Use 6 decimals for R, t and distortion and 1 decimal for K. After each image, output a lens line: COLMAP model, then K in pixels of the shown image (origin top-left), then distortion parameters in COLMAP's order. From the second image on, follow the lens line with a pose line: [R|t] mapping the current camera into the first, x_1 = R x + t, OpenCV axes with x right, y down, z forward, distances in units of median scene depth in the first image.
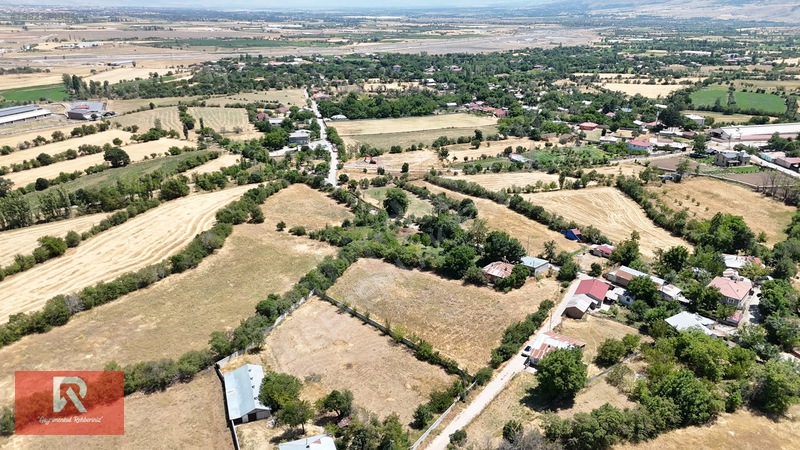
lens RADIAL K [[587.6, 0, 400.0], [0, 587.6, 225.0], [0, 0, 1]] dist [0.069309, -0.070935]
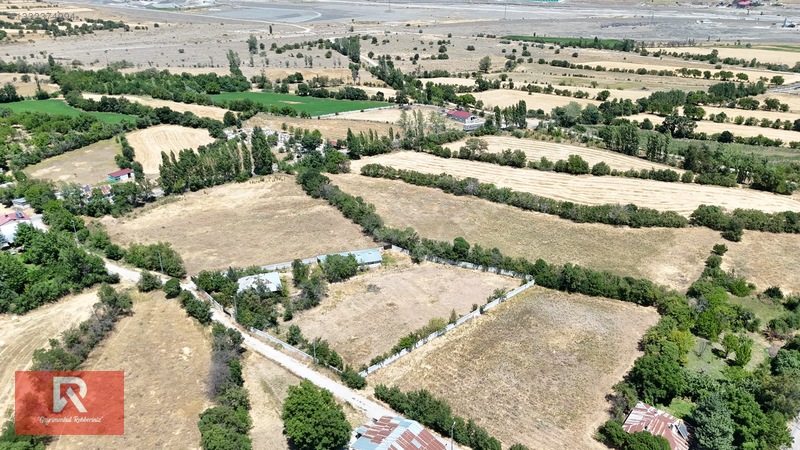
lens RADIAL K [[587.6, 0, 400.0], [0, 587.6, 225.0], [0, 0, 1]] dist [0.069309, -0.070935]
pose [[-0.018699, 0.410252, -0.911781, 0.389445], [-0.349199, 0.851832, 0.390439, -0.142863], [0.936862, 0.325694, 0.127331, 0.400440]]
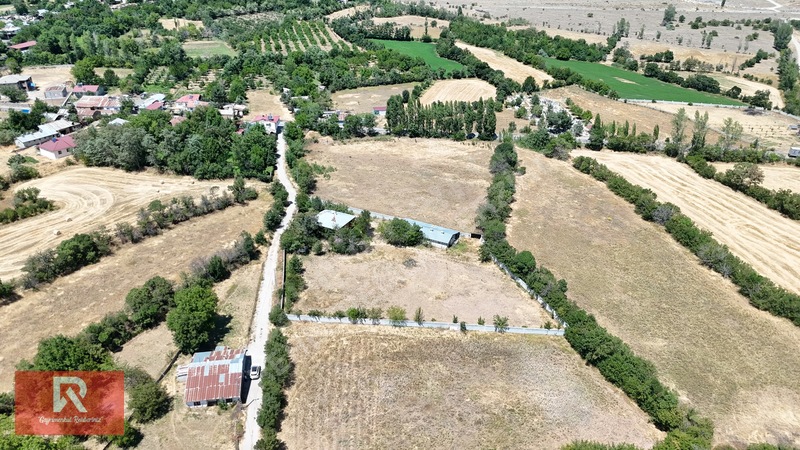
lens RADIAL K [[587.6, 0, 400.0], [0, 587.6, 225.0], [0, 0, 1]] dist [0.069309, -0.070935]
pose [[-0.731034, 0.309868, -0.607923, 0.243868], [-0.243755, 0.713555, 0.656828, -0.242359], [0.637317, 0.628348, -0.446102, 0.667796]]
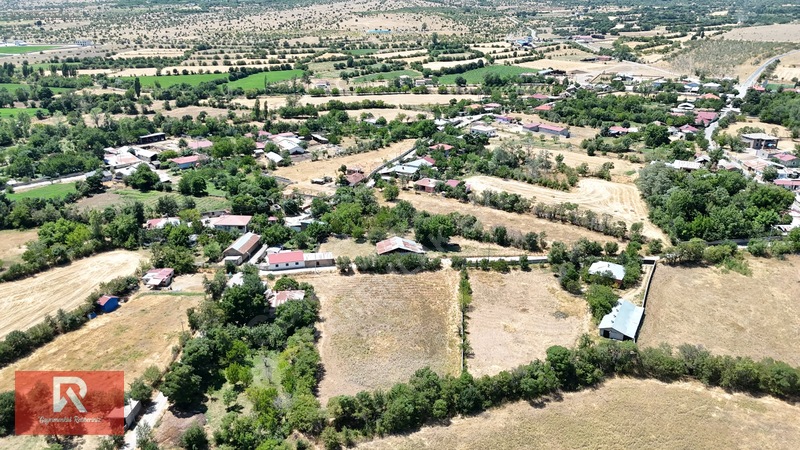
lens RADIAL K [[587.6, 0, 400.0], [0, 587.6, 225.0], [0, 0, 1]] dist [0.069309, -0.070935]
pose [[-0.658162, -0.266844, 0.704001, -0.330216], [0.258973, 0.797779, 0.544501, -0.277544], [-0.706934, 0.540687, -0.455963, 0.769234]]
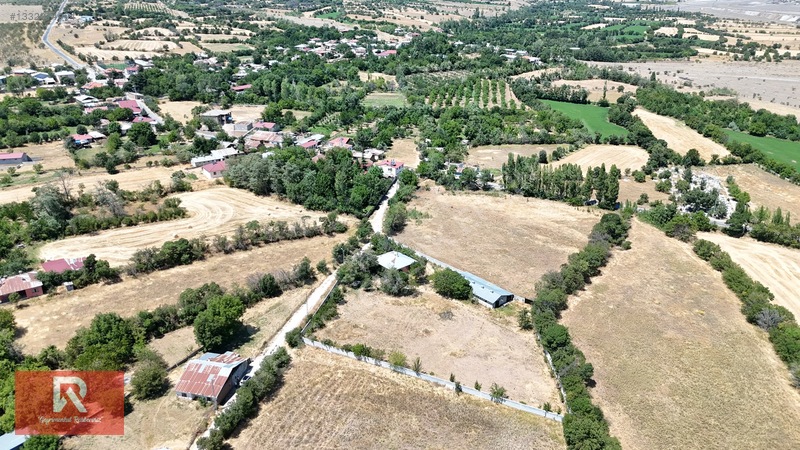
lens RADIAL K [[587.6, 0, 400.0], [0, 587.6, 225.0], [0, 0, 1]] dist [0.069309, -0.070935]
pose [[-0.931327, 0.134593, -0.338399, 0.133114], [-0.129773, 0.745553, 0.653689, -0.268199], [0.340277, 0.652714, -0.676887, 0.744940]]
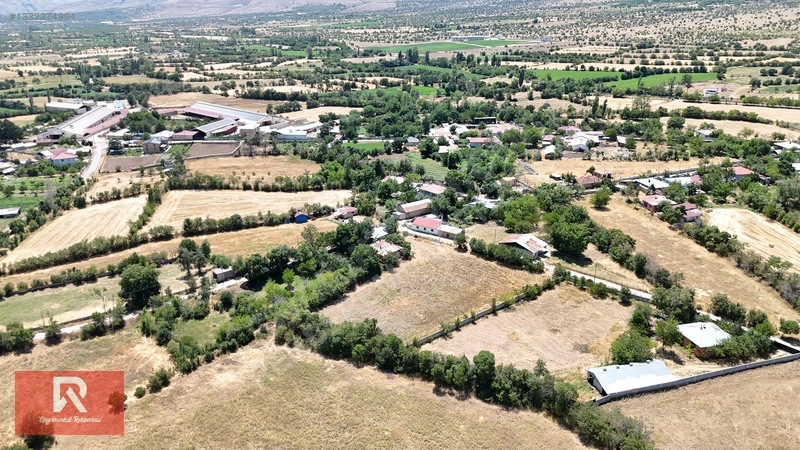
lens RADIAL K [[587.6, 0, 400.0], [0, 587.6, 225.0], [0, 0, 1]] dist [0.069309, -0.070935]
pose [[0.082219, -0.351646, 0.932515, -0.497352], [0.352110, 0.885589, 0.302905, -0.168526], [-0.932340, 0.303443, 0.196630, 0.476697]]
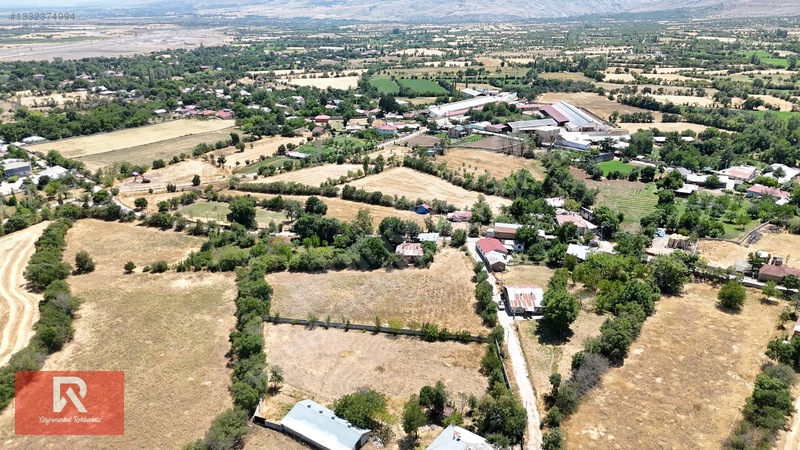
lens RADIAL K [[587.6, 0, 400.0], [0, 587.6, 225.0], [0, 0, 1]] dist [0.069309, -0.070935]
pose [[0.819151, -0.203873, 0.536122, -0.257635], [0.203825, 0.977157, 0.060160, -0.022933], [-0.536141, 0.059995, 0.841994, 0.068105]]
